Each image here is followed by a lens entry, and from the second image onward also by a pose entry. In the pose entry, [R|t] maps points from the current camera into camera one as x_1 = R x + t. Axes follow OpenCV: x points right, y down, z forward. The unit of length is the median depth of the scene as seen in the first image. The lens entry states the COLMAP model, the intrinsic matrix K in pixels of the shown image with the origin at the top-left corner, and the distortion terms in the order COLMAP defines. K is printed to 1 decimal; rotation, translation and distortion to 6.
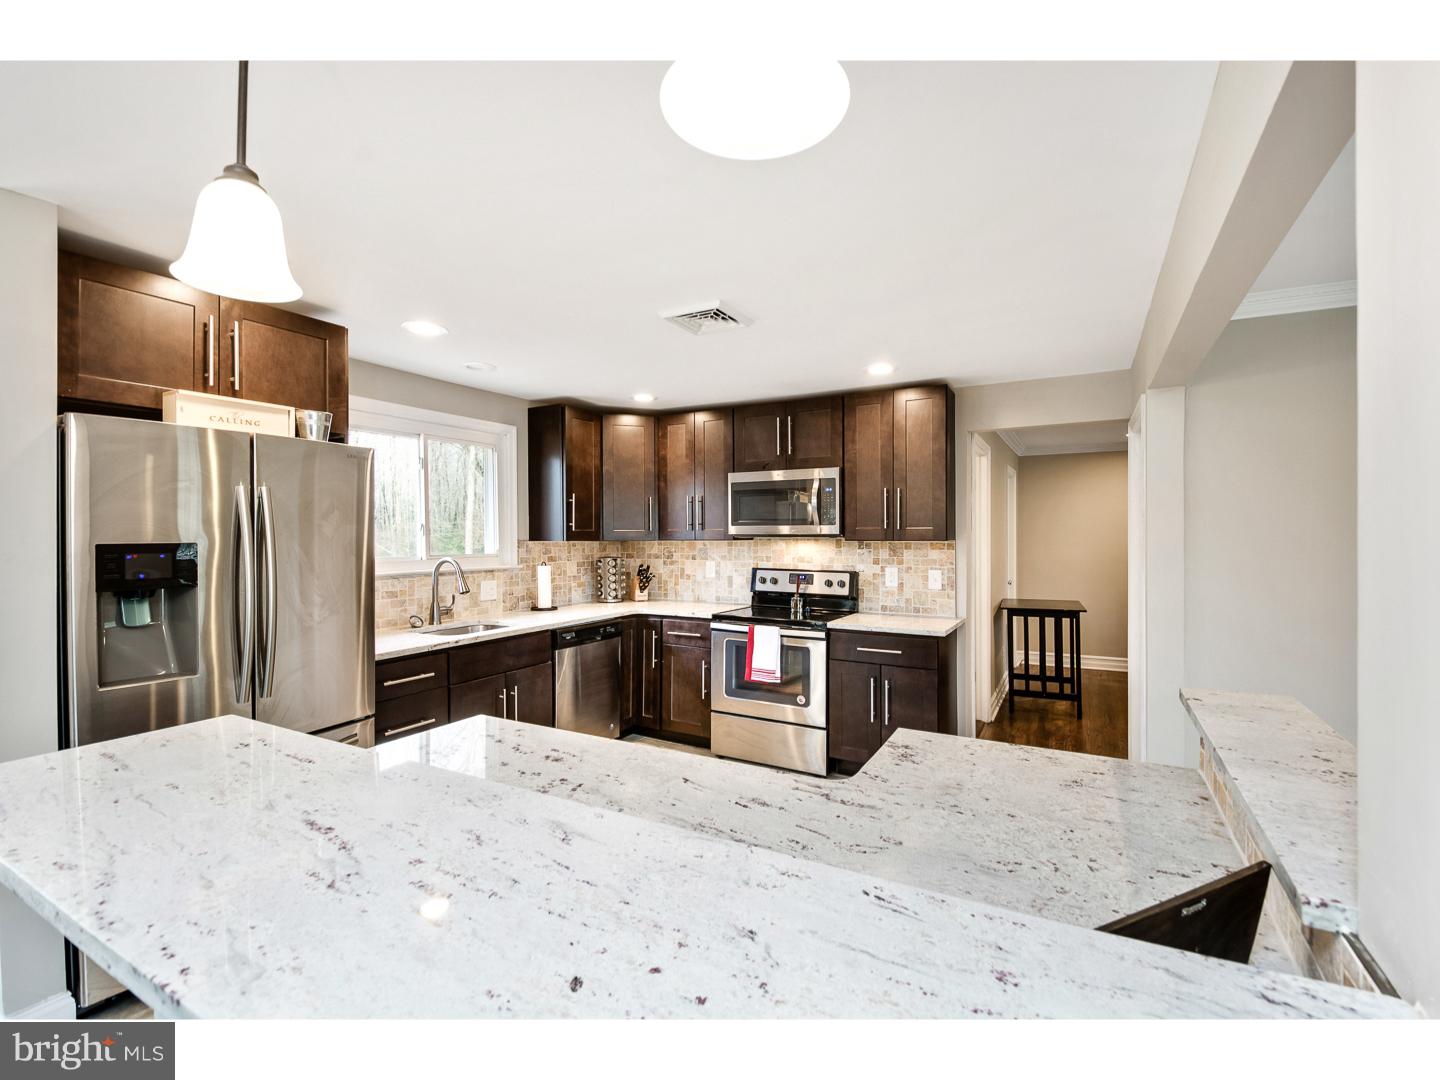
lens RADIAL K [[644.4, 0, 712.8], [0, 644.4, 538.6], [0, 0, 1]] dist [0.002615, -0.005789]
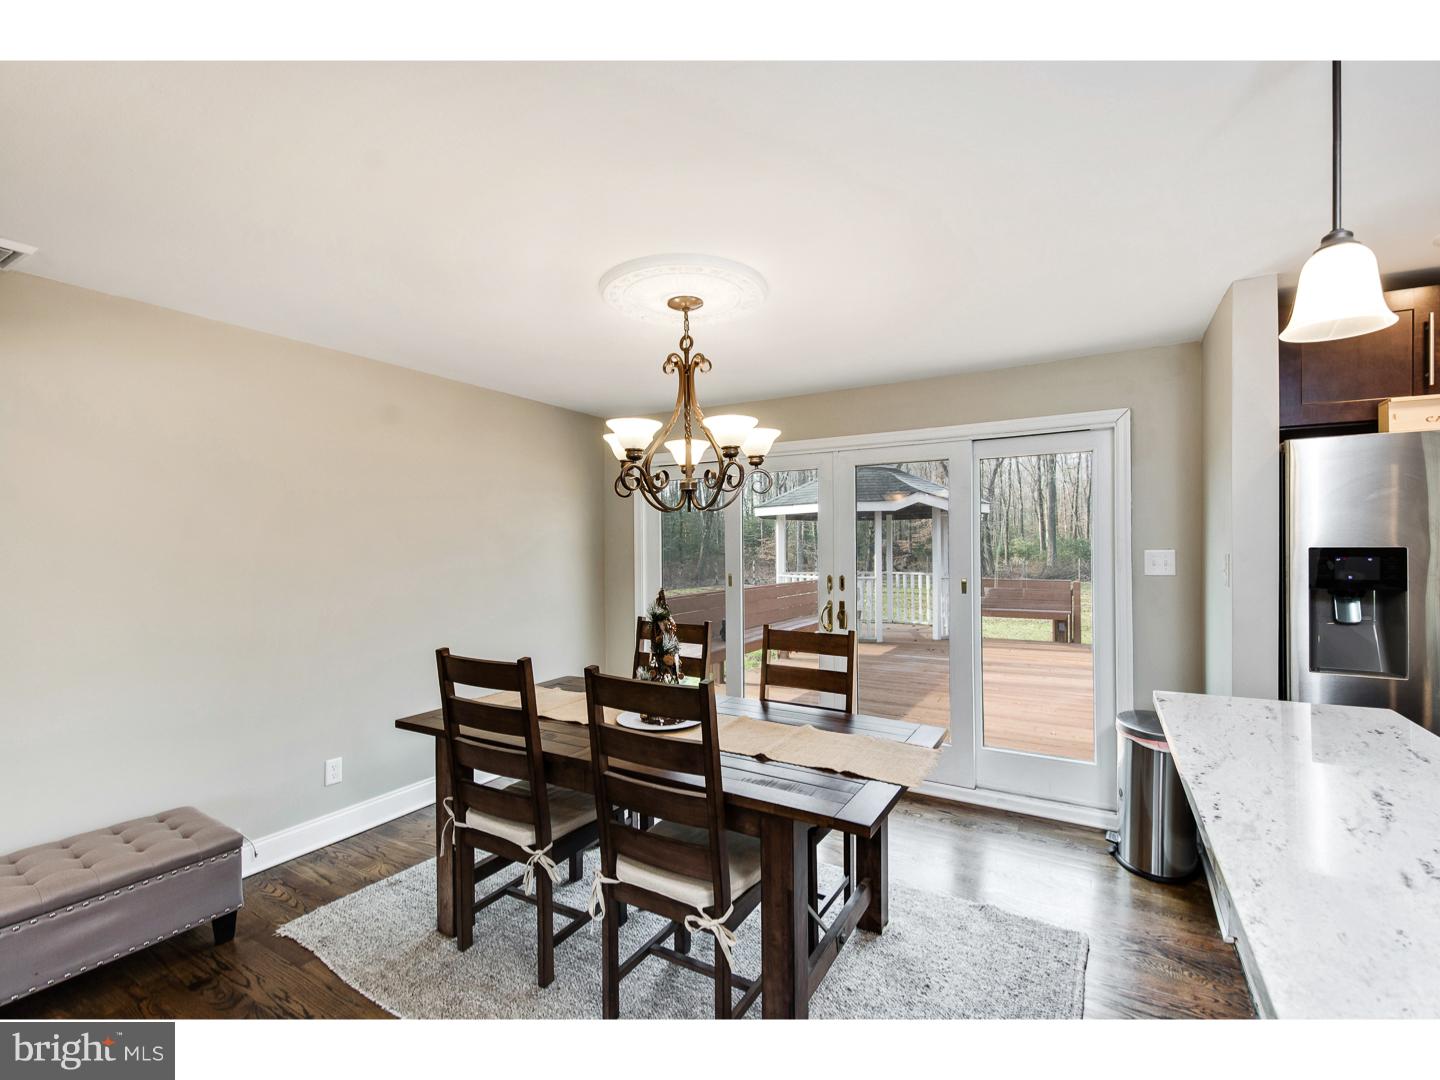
lens RADIAL K [[644.4, 0, 716.6], [0, 644.4, 546.4], [0, 0, 1]] dist [0.002615, -0.005789]
pose [[-0.022909, 0.003404, -0.999732, 0.114039], [0.002262, 0.999992, 0.003353, -0.000323], [0.999735, -0.002185, -0.022916, -0.029016]]
